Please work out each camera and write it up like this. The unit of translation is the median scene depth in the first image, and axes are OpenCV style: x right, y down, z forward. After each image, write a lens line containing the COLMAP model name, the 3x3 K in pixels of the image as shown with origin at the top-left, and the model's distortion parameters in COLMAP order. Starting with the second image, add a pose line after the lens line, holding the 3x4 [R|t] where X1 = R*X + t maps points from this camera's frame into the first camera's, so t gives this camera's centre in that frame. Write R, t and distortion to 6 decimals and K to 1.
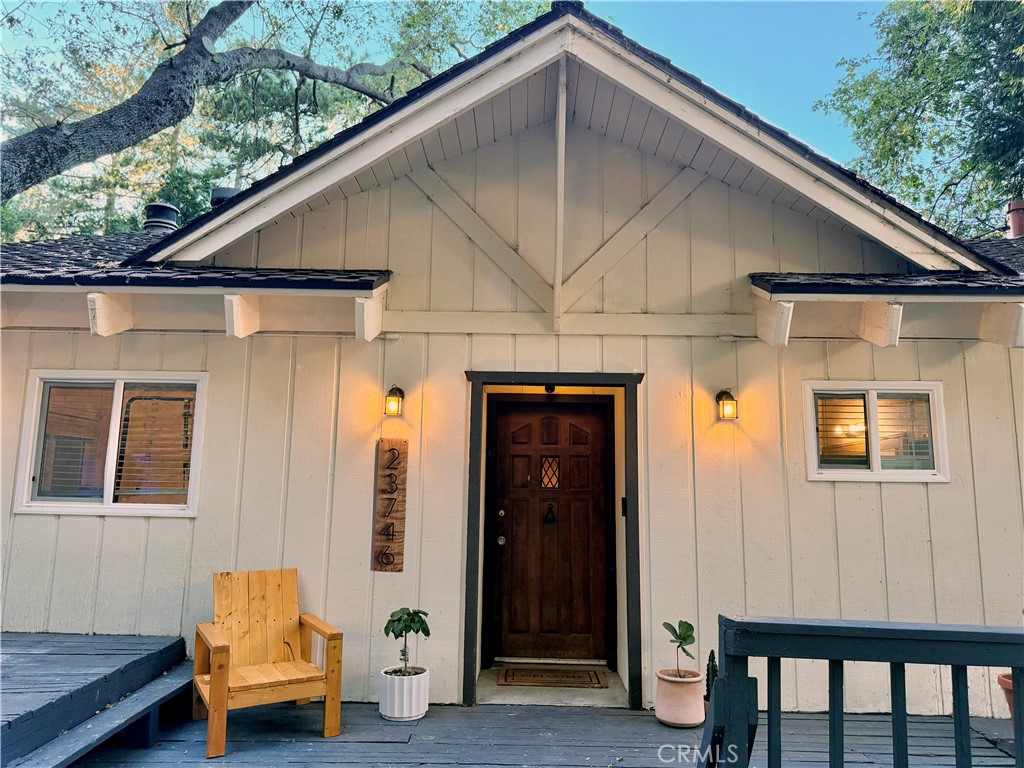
lens RADIAL K [[716.0, 0, 512.0], [0, 716.0, 384.0], [0, 0, 1]] dist [0.051879, -0.060990]
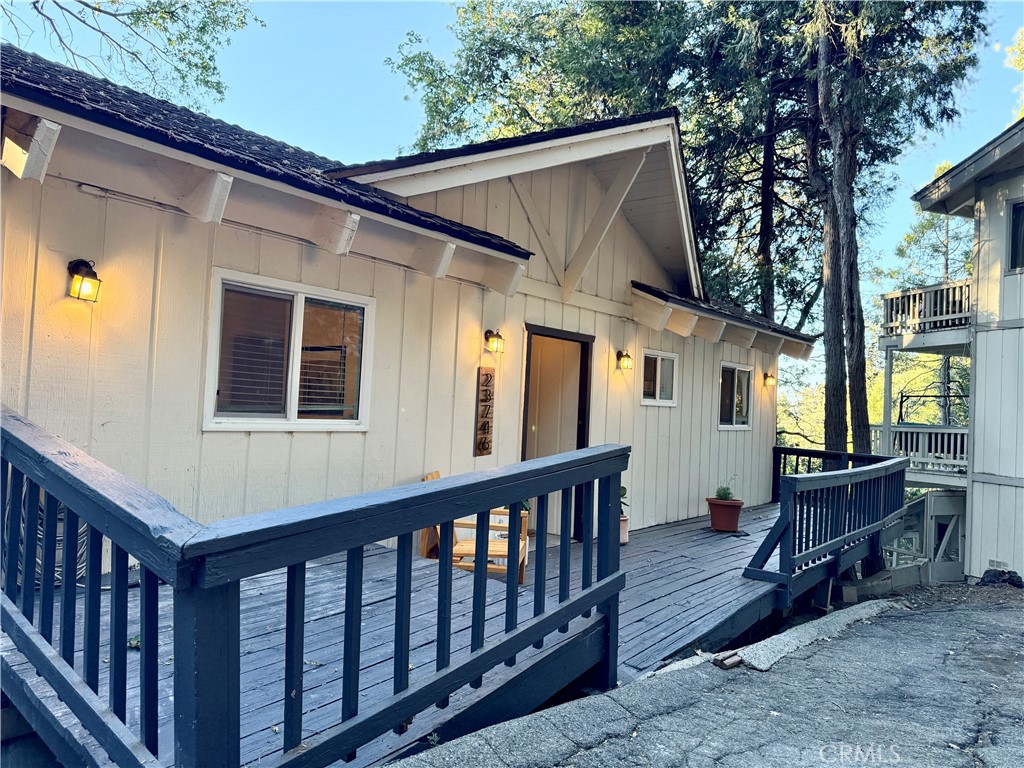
lens RADIAL K [[716.0, 0, 512.0], [0, 716.0, 384.0], [0, 0, 1]] dist [0.051879, -0.060990]
pose [[0.604170, 0.030634, 0.796266, -1.190580], [-0.158632, 0.983884, 0.082511, -0.011098], [-0.780906, -0.176164, 0.599293, 0.191625]]
